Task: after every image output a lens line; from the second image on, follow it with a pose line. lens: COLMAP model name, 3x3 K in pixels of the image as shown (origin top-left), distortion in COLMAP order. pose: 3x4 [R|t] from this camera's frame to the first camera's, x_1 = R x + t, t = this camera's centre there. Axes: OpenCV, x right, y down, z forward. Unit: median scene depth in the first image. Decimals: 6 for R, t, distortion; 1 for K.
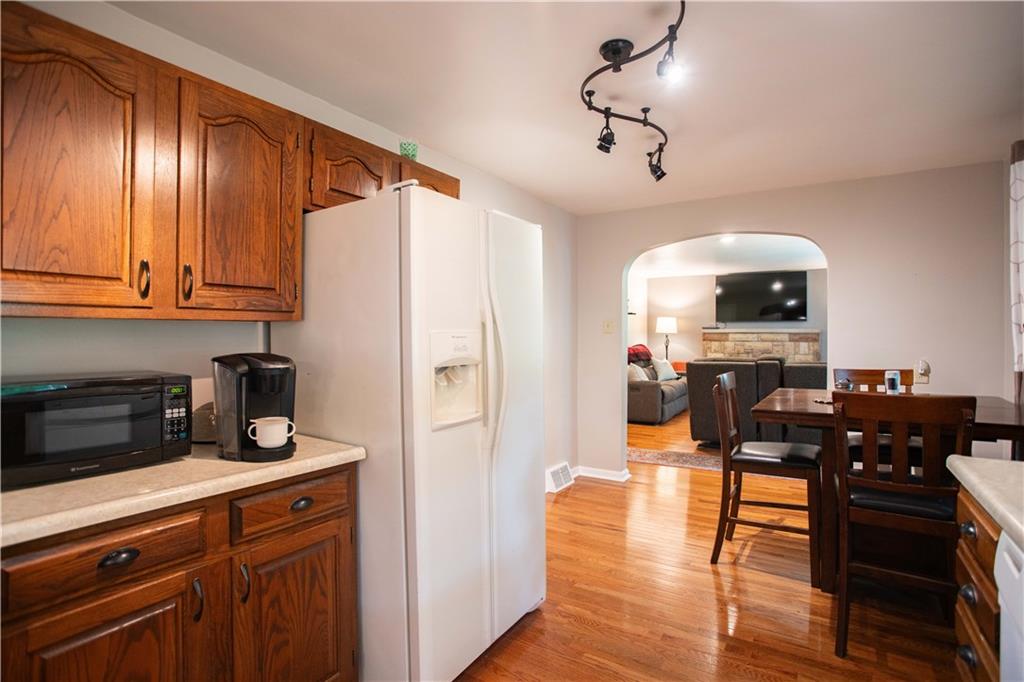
lens RADIAL K [[496.9, 0, 517.0], [0, 496.9, 336.2], [0, 0, 1]] dist [-0.085464, 0.038197]
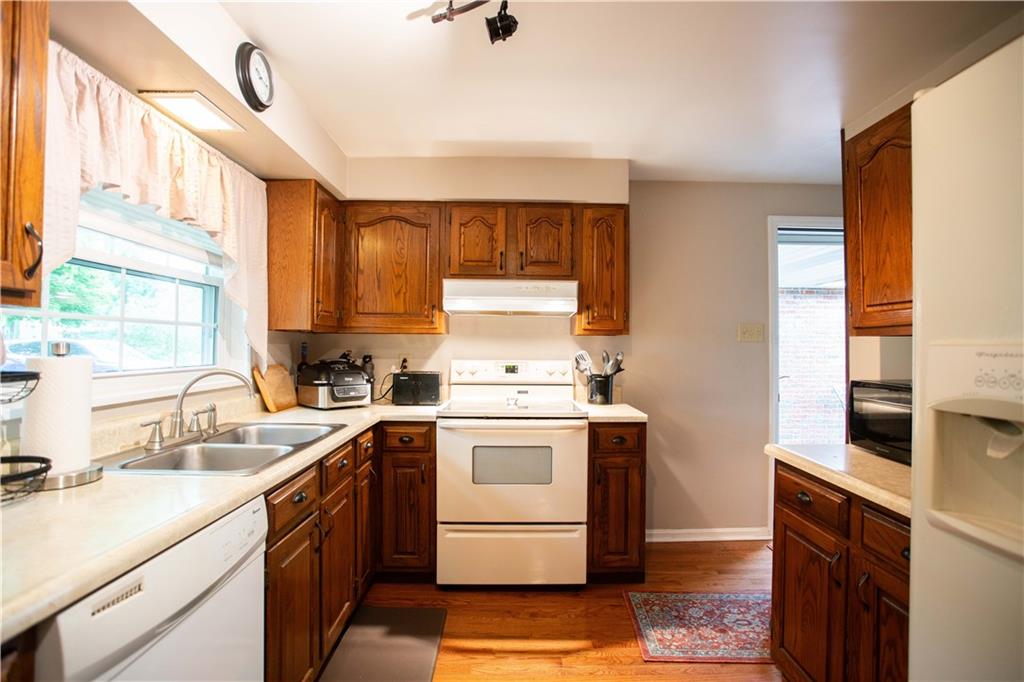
lens RADIAL K [[496.9, 0, 517.0], [0, 496.9, 336.2], [0, 0, 1]] dist [-0.085464, 0.038197]
pose [[-0.834022, -0.016355, -0.551489, 0.098377], [-0.009451, 0.999837, -0.015357, -0.001076], [0.551650, -0.007596, -0.834041, 0.226947]]
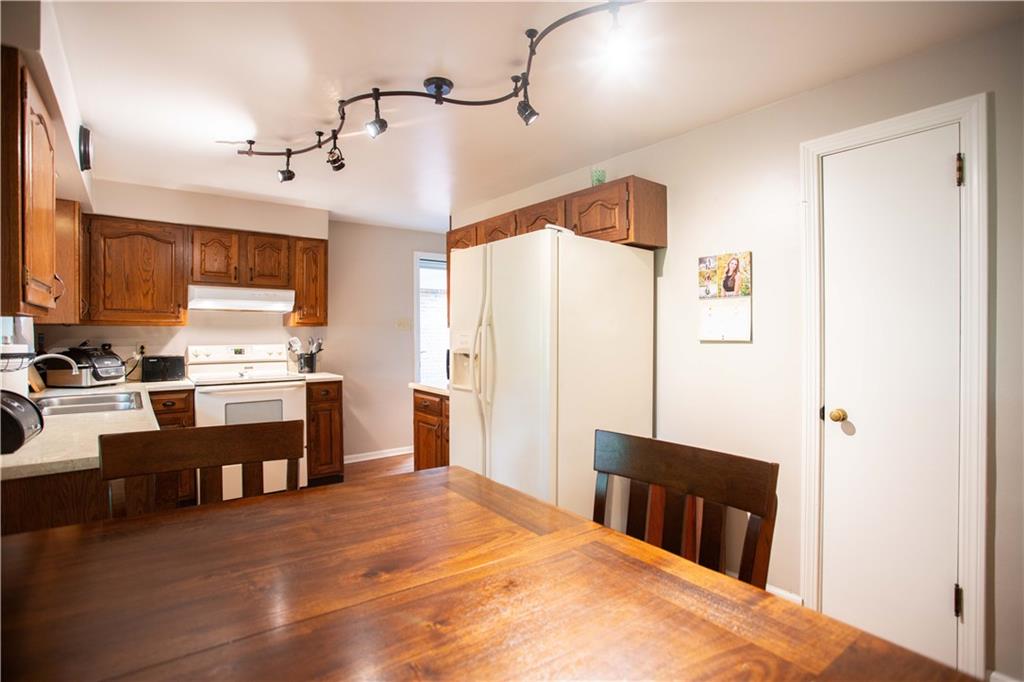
lens RADIAL K [[496.9, 0, 517.0], [0, 496.9, 336.2], [0, 0, 1]] dist [-0.085464, 0.038197]
pose [[-0.319856, 0.007504, -0.947437, 0.274986], [-0.001360, 0.999964, 0.008380, -0.002234], [0.947465, 0.003969, -0.319834, 0.341193]]
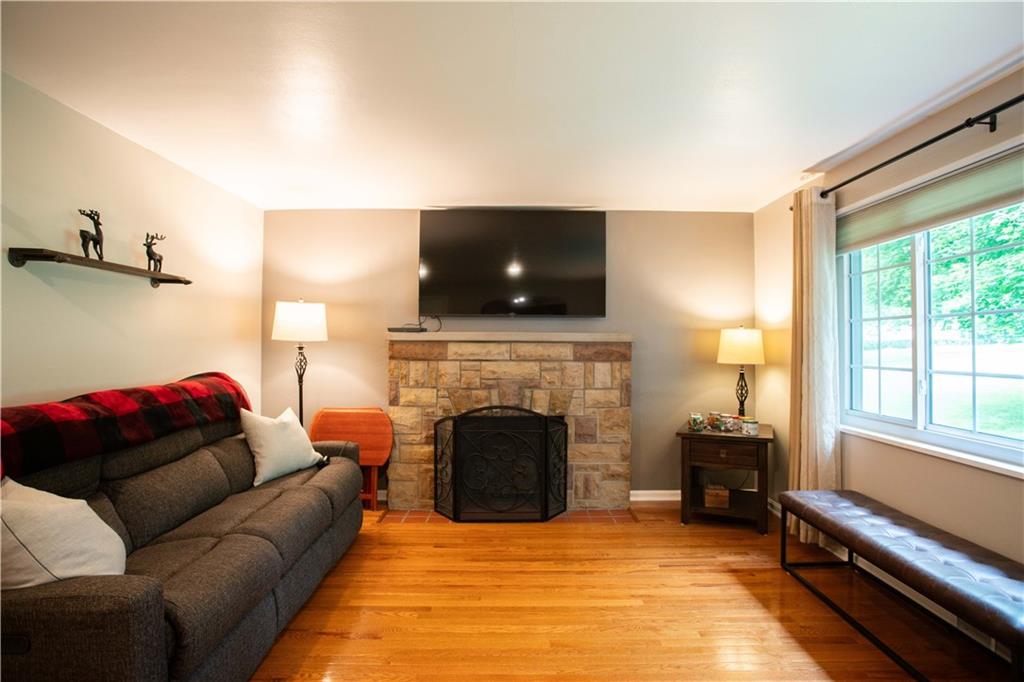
lens RADIAL K [[518.6, 0, 515.8], [0, 518.6, 337.7], [0, 0, 1]] dist [-0.086961, 0.039933]
pose [[0.840703, 0.010508, 0.541395, 0.245863], [-0.002030, 0.999866, -0.016253, -0.002873], [-0.541493, 0.012565, 0.840611, 0.608398]]
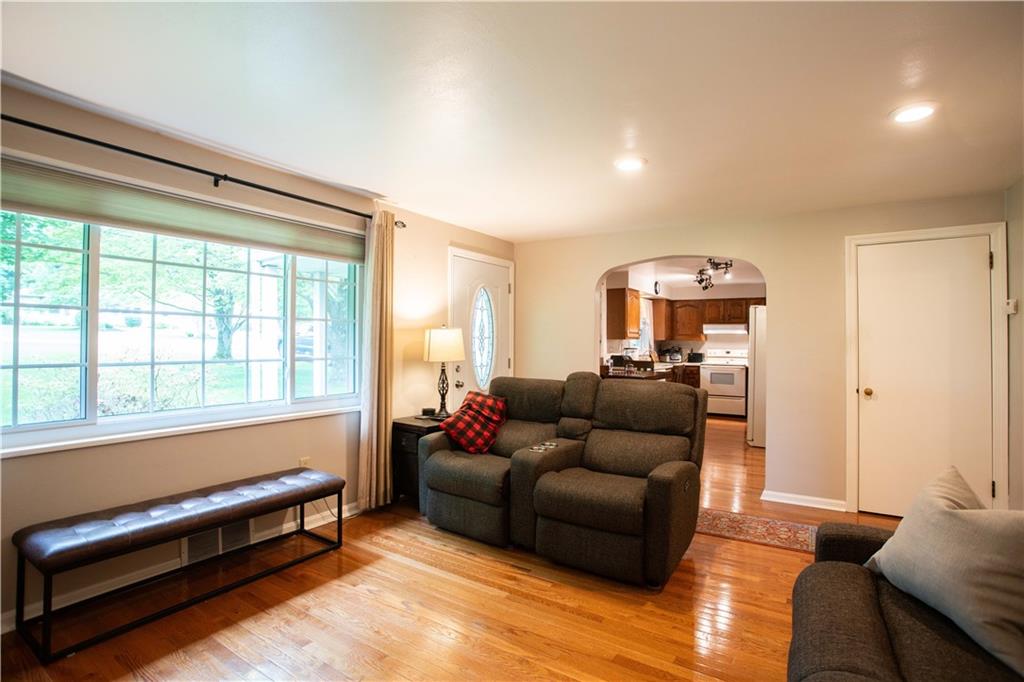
lens RADIAL K [[496.9, 0, 517.0], [0, 496.9, 336.2], [0, 0, 1]] dist [-0.085464, 0.038197]
pose [[-0.999942, -0.009500, 0.005140, 0.365716], [-0.009541, 0.999921, -0.008160, -0.004954], [-0.005062, -0.008209, -0.999953, 1.018584]]
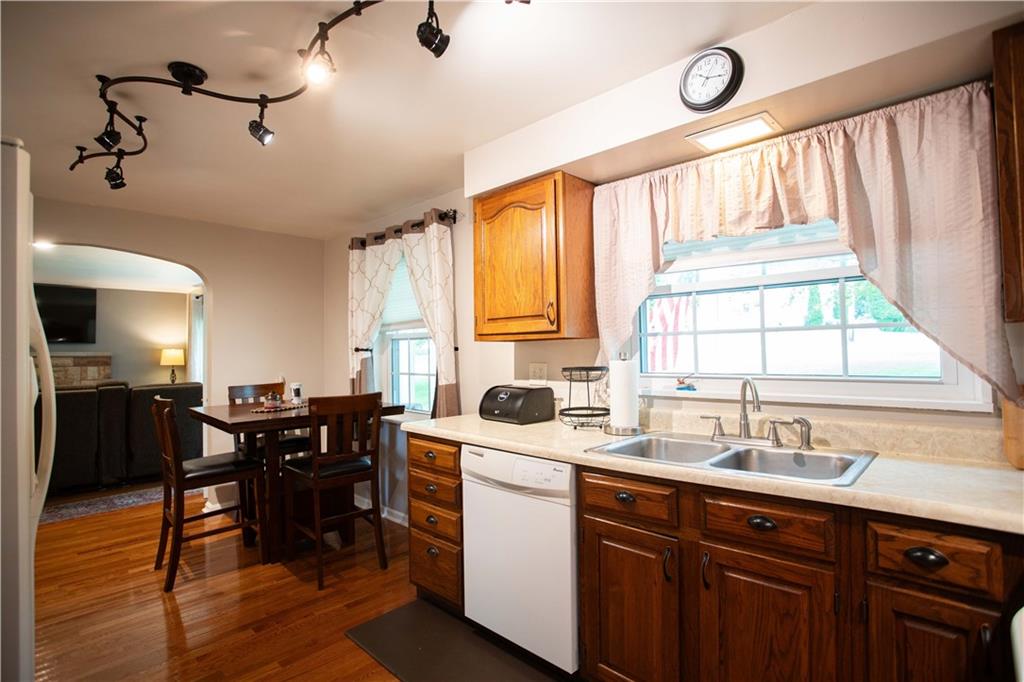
lens RADIAL K [[496.9, 0, 517.0], [0, 496.9, 336.2], [0, 0, 1]] dist [-0.085464, 0.038197]
pose [[0.191317, 0.028816, 0.981105, -0.135552], [0.017985, 0.999298, -0.032857, -0.000906], [-0.981363, 0.023931, 0.190665, 0.035168]]
